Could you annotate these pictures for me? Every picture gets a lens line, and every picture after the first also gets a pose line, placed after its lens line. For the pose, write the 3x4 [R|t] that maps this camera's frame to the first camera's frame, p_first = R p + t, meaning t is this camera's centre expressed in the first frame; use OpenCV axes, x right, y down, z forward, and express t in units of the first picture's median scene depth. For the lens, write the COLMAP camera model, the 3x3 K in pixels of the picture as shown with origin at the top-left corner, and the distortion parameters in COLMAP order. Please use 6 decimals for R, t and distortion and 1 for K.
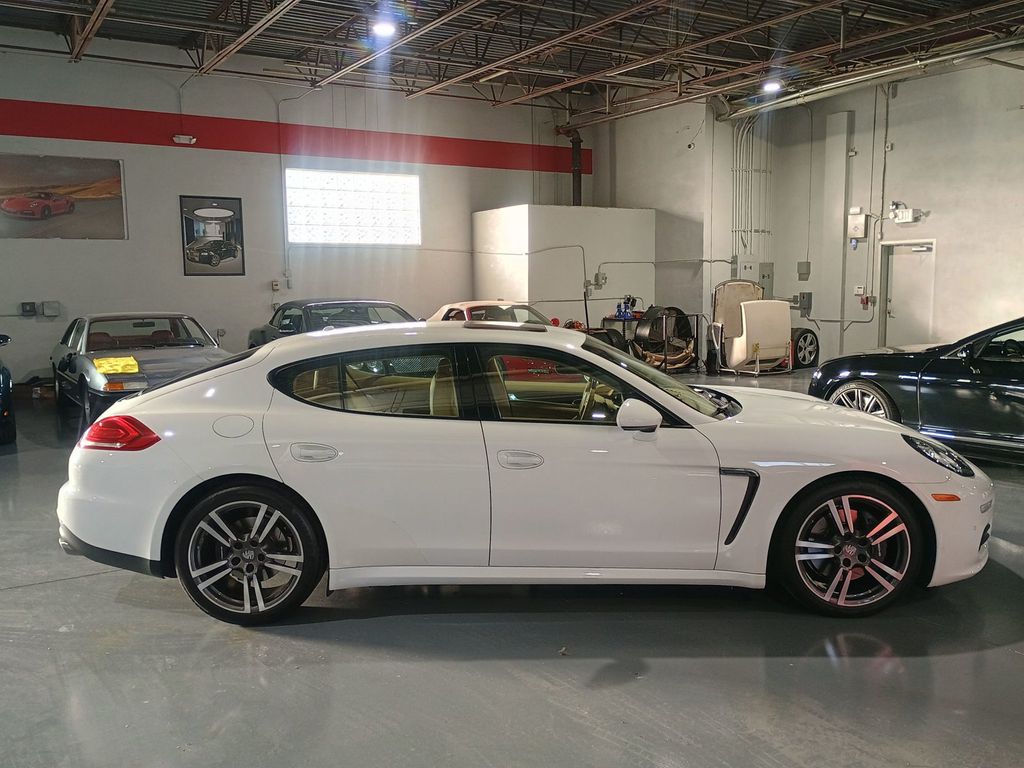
lens RADIAL K [[895.9, 0, 507.8], [0, 895.9, 382.1], [0, 0, 1]] dist [0.053741, -0.064169]
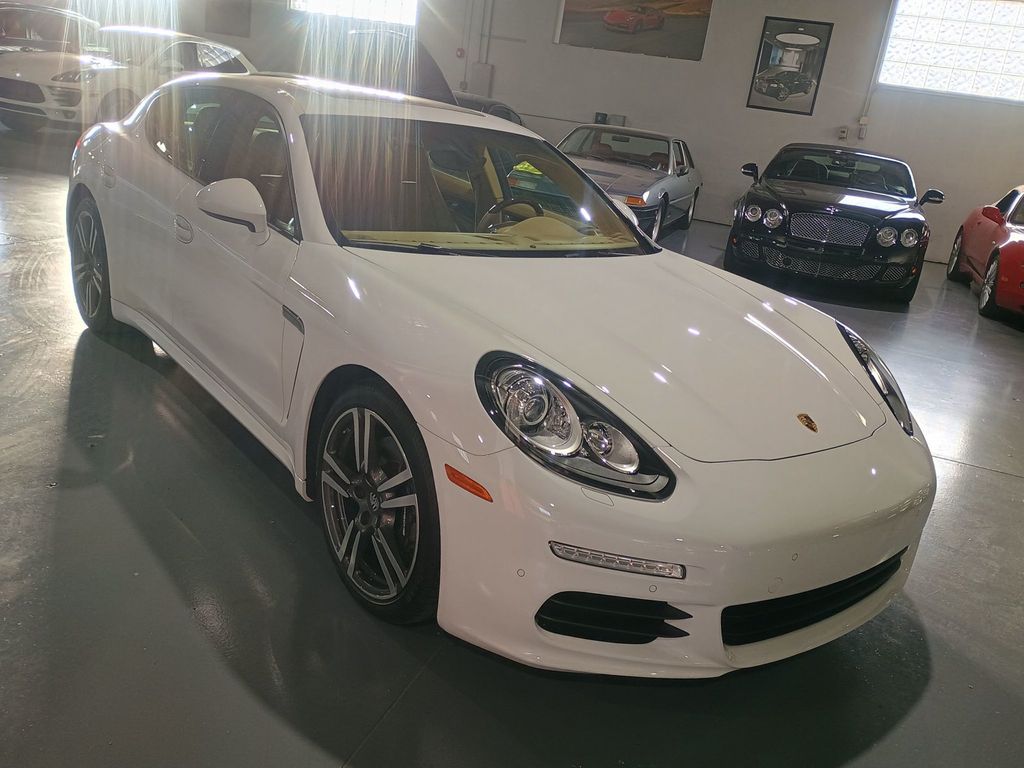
lens RADIAL K [[895.9, 0, 507.8], [0, 895.9, 382.1], [0, 0, 1]] dist [0.053741, -0.064169]
pose [[0.599613, 0.332474, -0.727959, 0.865197], [-0.232137, 0.942769, 0.239373, -0.052074], [0.765883, 0.025455, 0.642476, 0.709584]]
